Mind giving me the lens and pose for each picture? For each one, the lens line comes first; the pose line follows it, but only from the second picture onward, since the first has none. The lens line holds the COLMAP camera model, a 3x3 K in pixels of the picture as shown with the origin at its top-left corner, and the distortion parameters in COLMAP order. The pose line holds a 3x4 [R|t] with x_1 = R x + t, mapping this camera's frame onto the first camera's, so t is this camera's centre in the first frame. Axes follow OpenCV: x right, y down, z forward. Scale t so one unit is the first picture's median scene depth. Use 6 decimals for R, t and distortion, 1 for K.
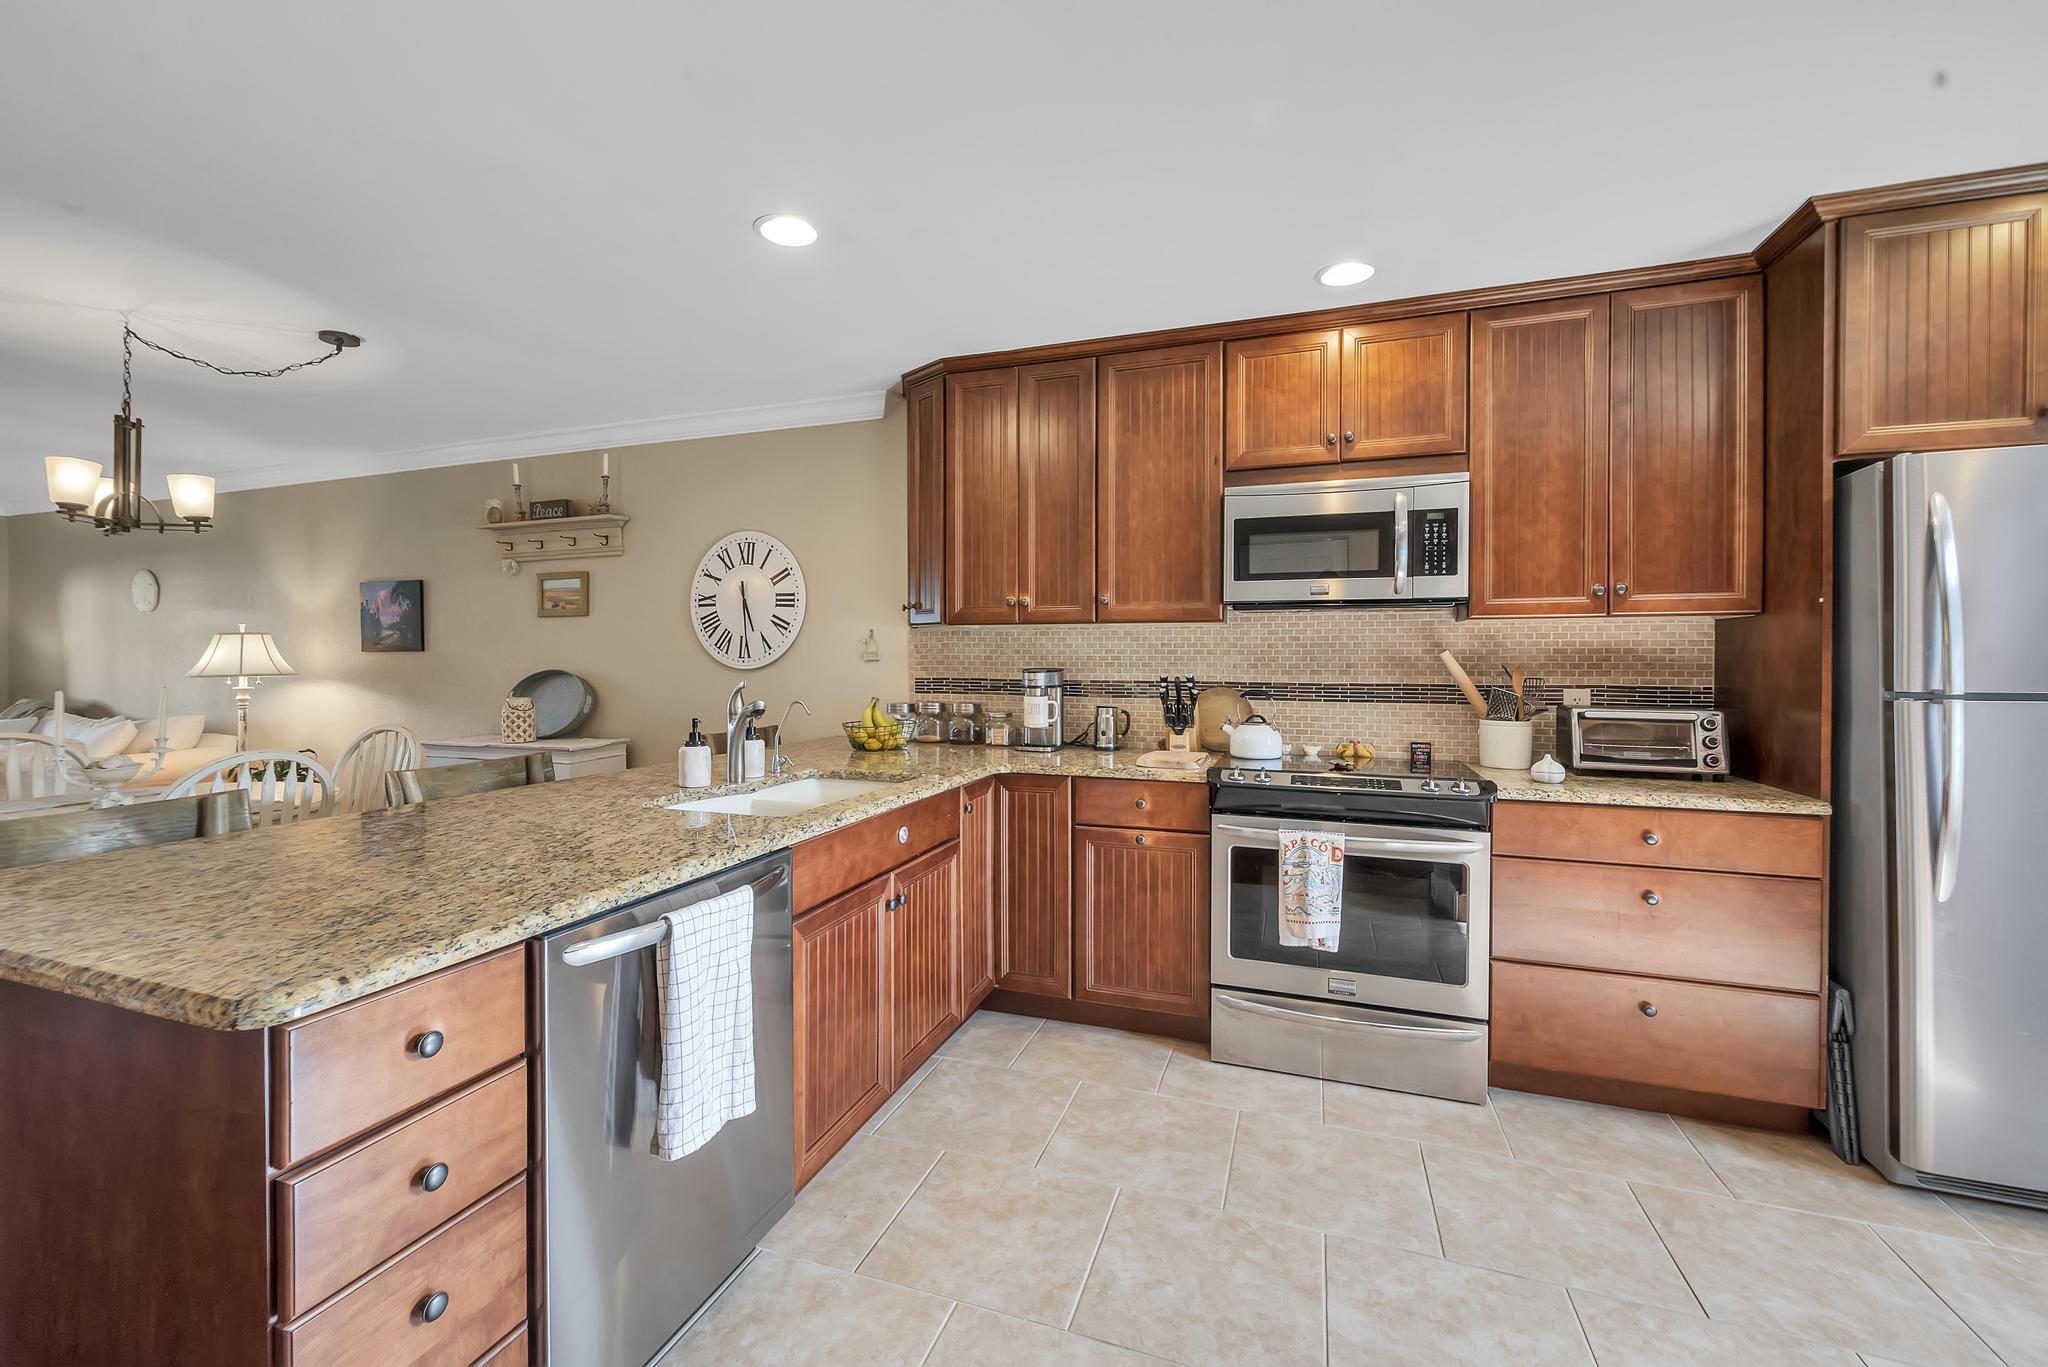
lens RADIAL K [[805.0, 0, 1028.9], [0, 805.0, 662.7], [0, 0, 1]] dist [-0.002049, -0.000030]
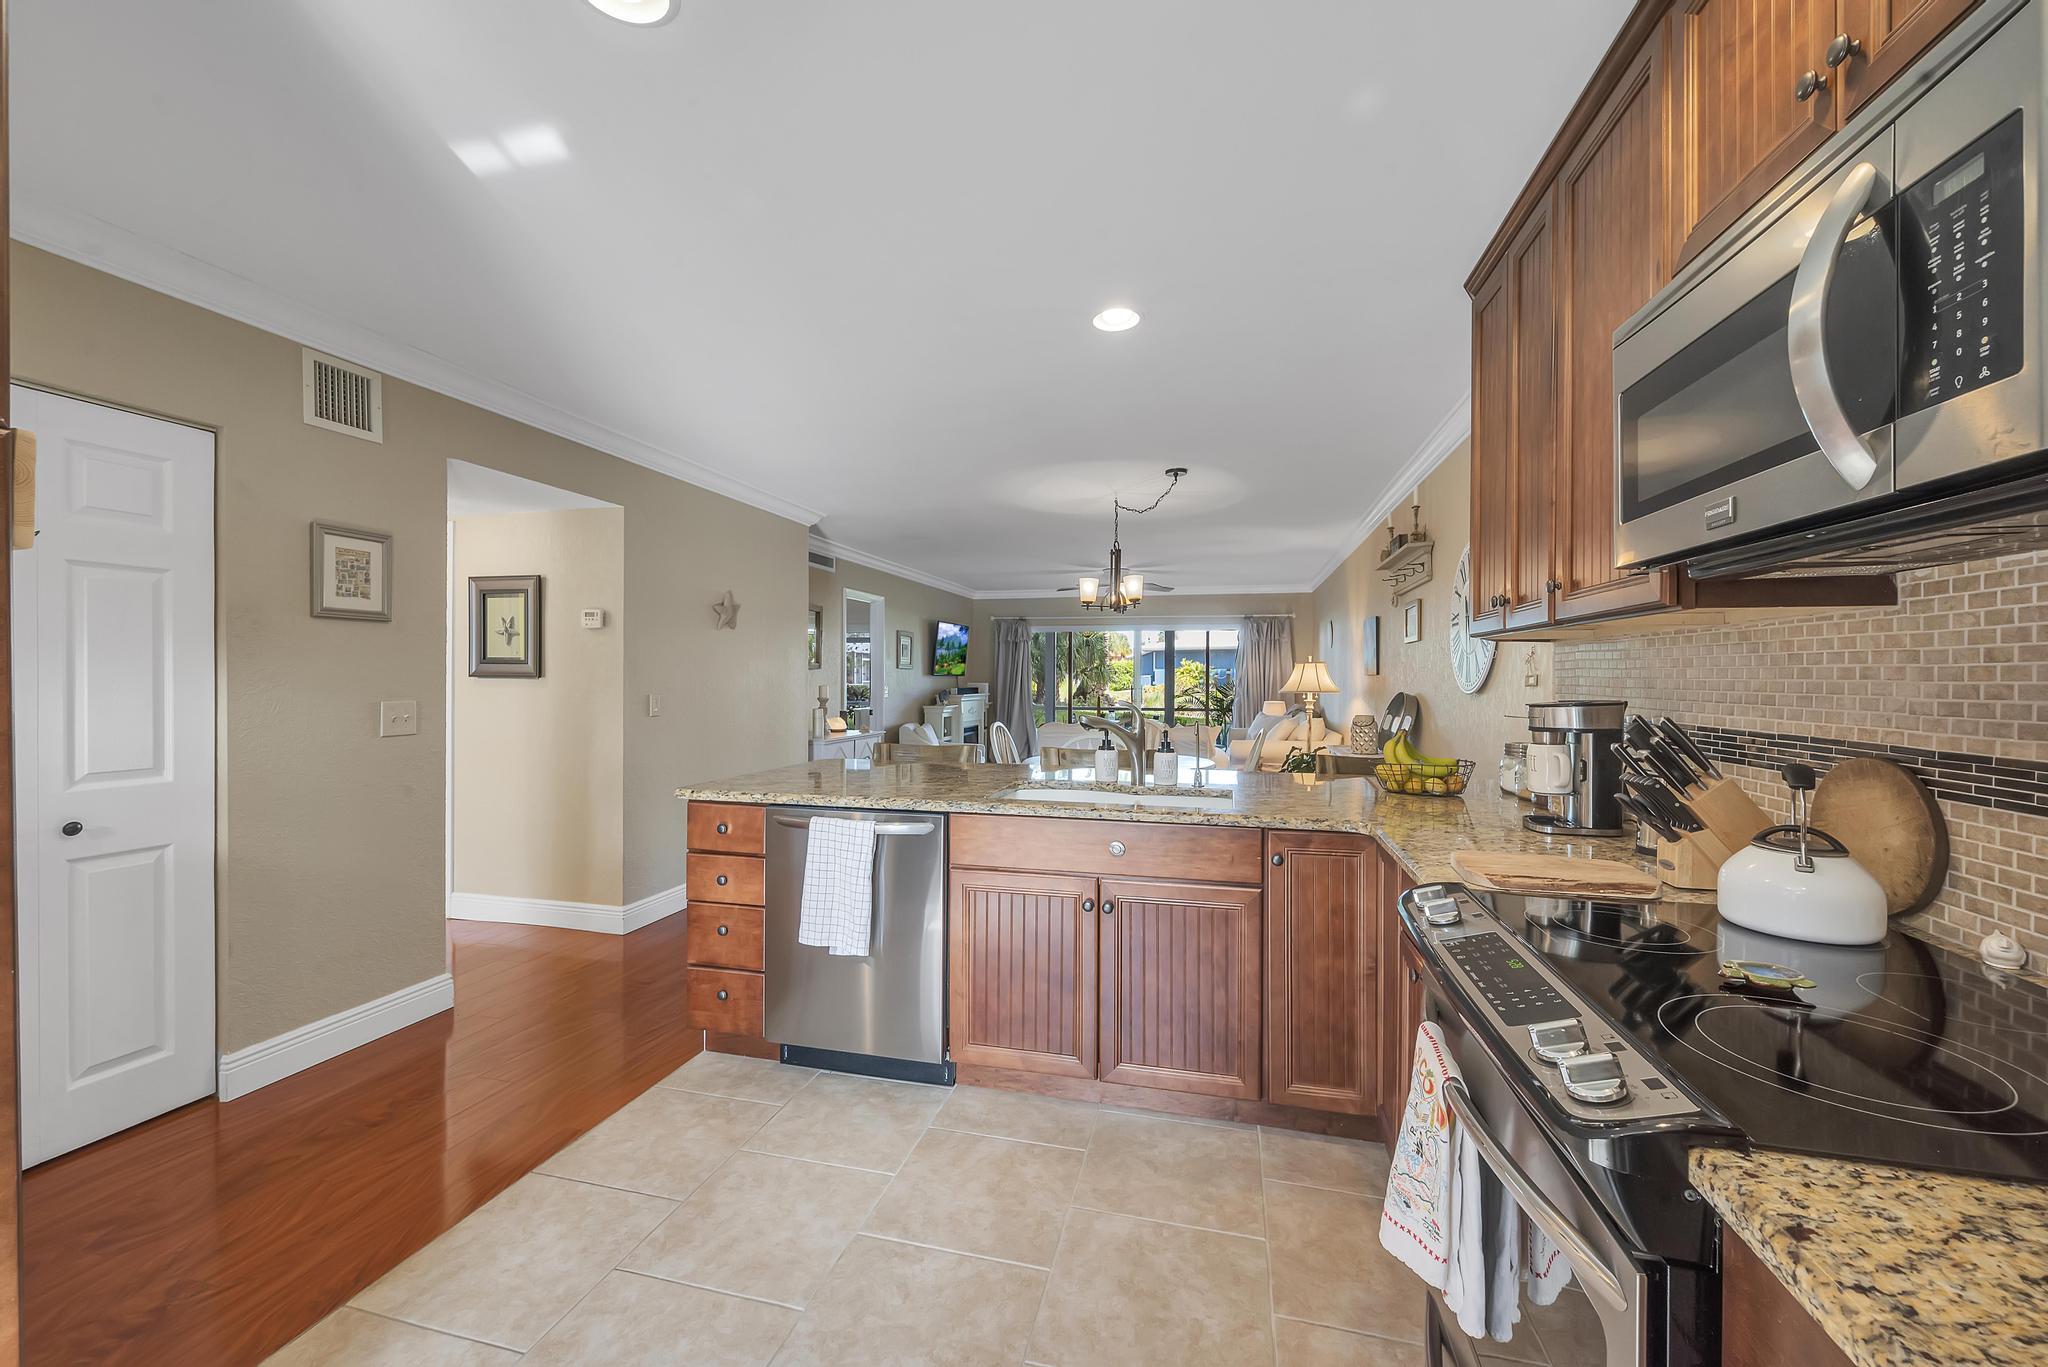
lens RADIAL K [[805.0, 0, 1031.3], [0, 805.0, 683.8], [0, 0, 1]] dist [-0.002049, -0.000030]
pose [[0.109602, 0.008297, -0.993941, 0.747629], [-0.010432, 0.999920, 0.007196, -0.007817], [0.993921, 0.009580, 0.109679, 0.653822]]
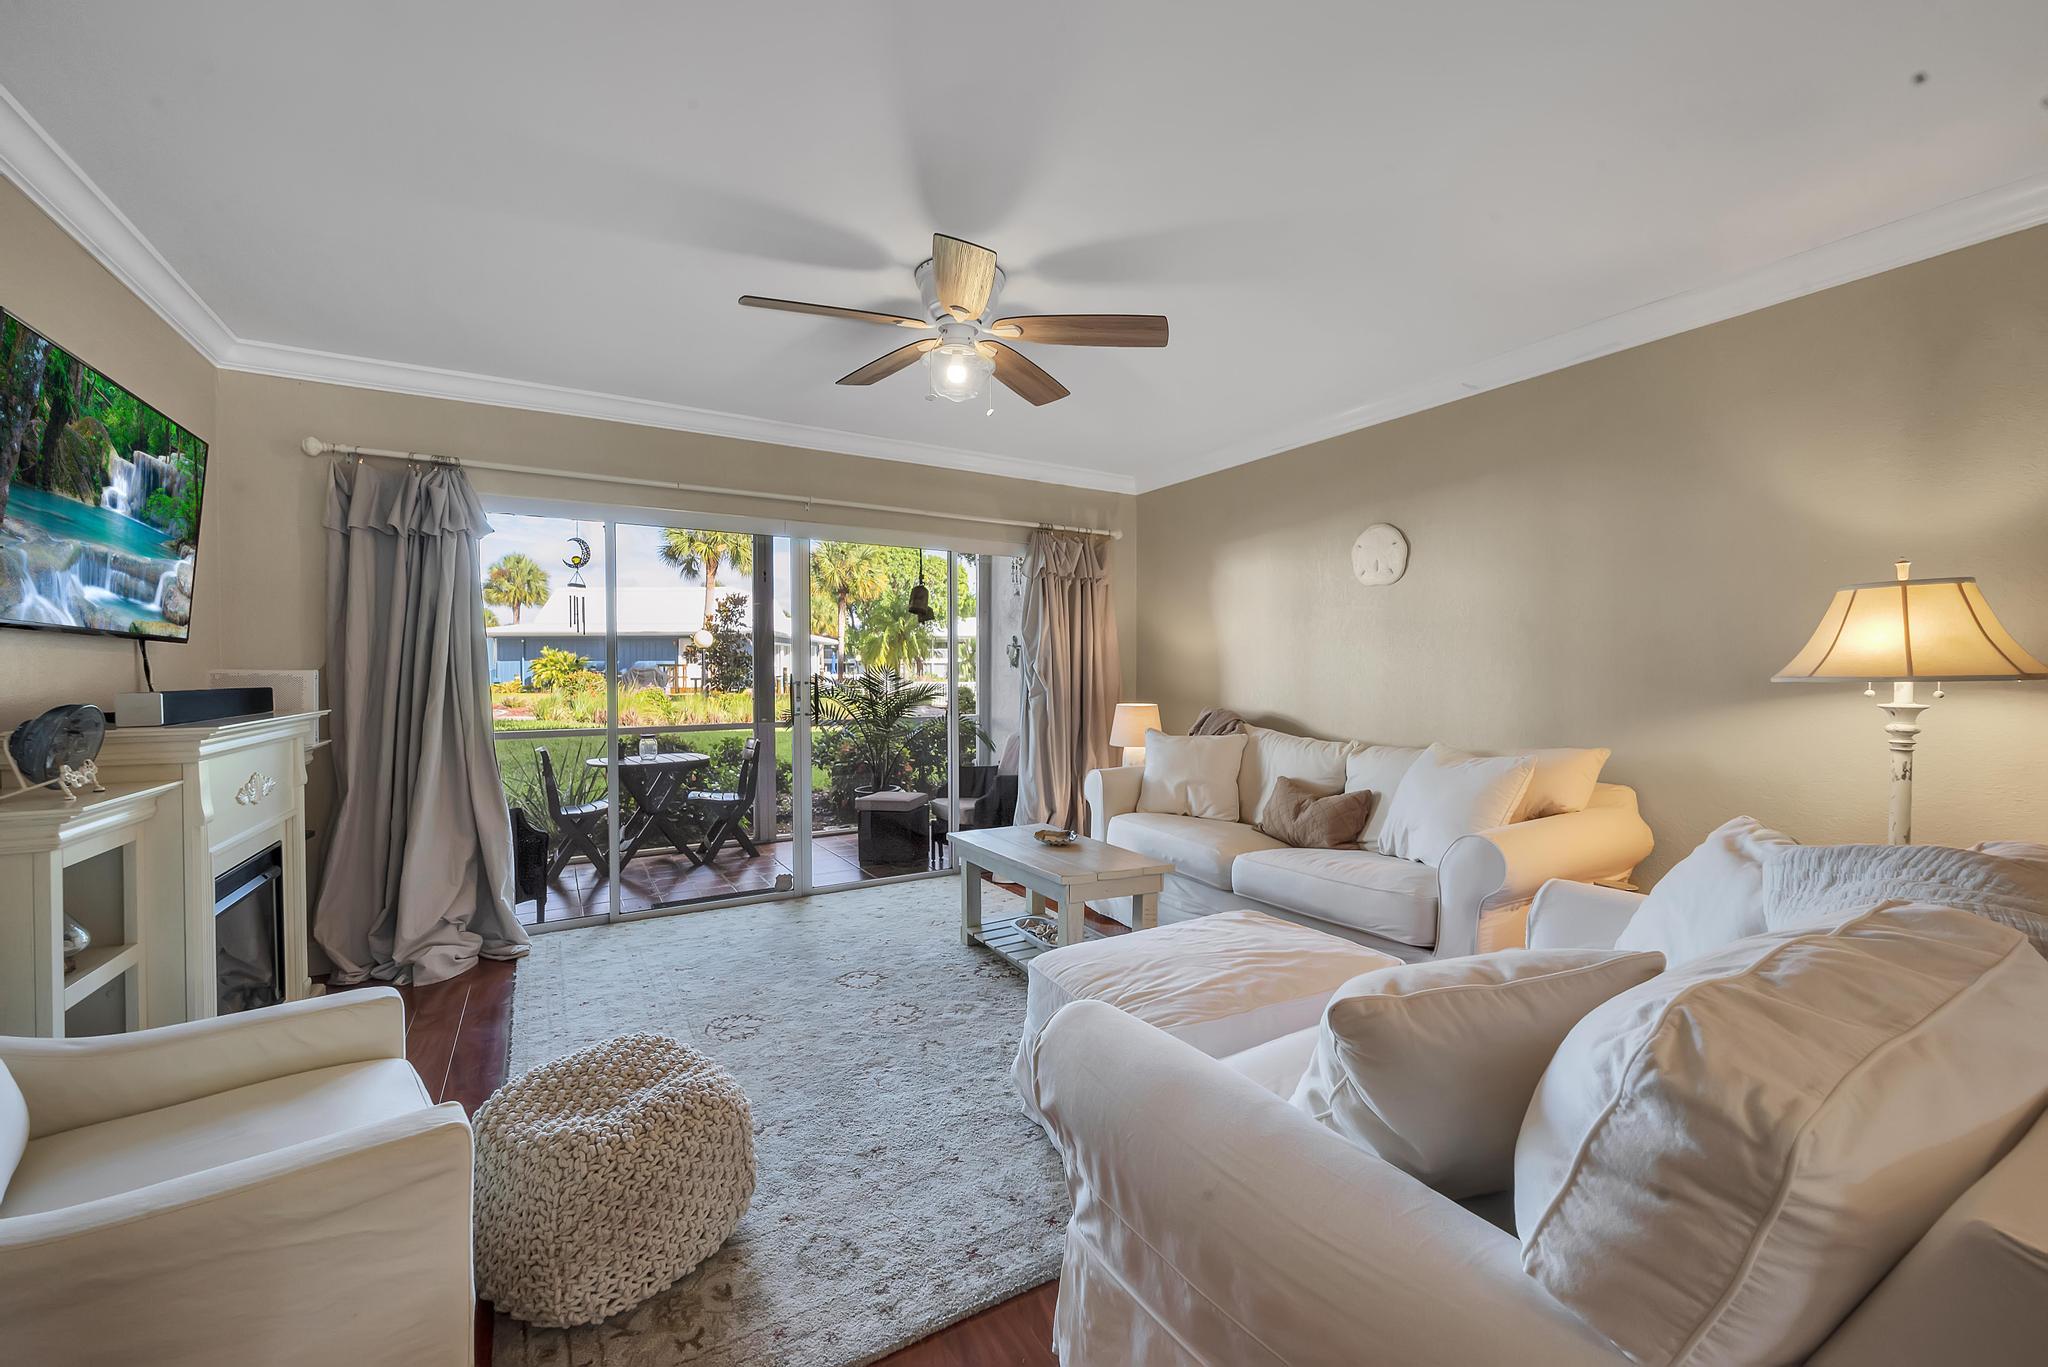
lens RADIAL K [[805.0, 0, 1024.1], [0, 805.0, 690.0], [0, 0, 1]] dist [-0.002049, -0.000030]
pose [[0.768035, 0.010827, -0.640316, -2.080359], [0.001726, 0.999818, 0.018976, 0.025945], [0.640405, -0.015679, 0.767877, 0.660565]]
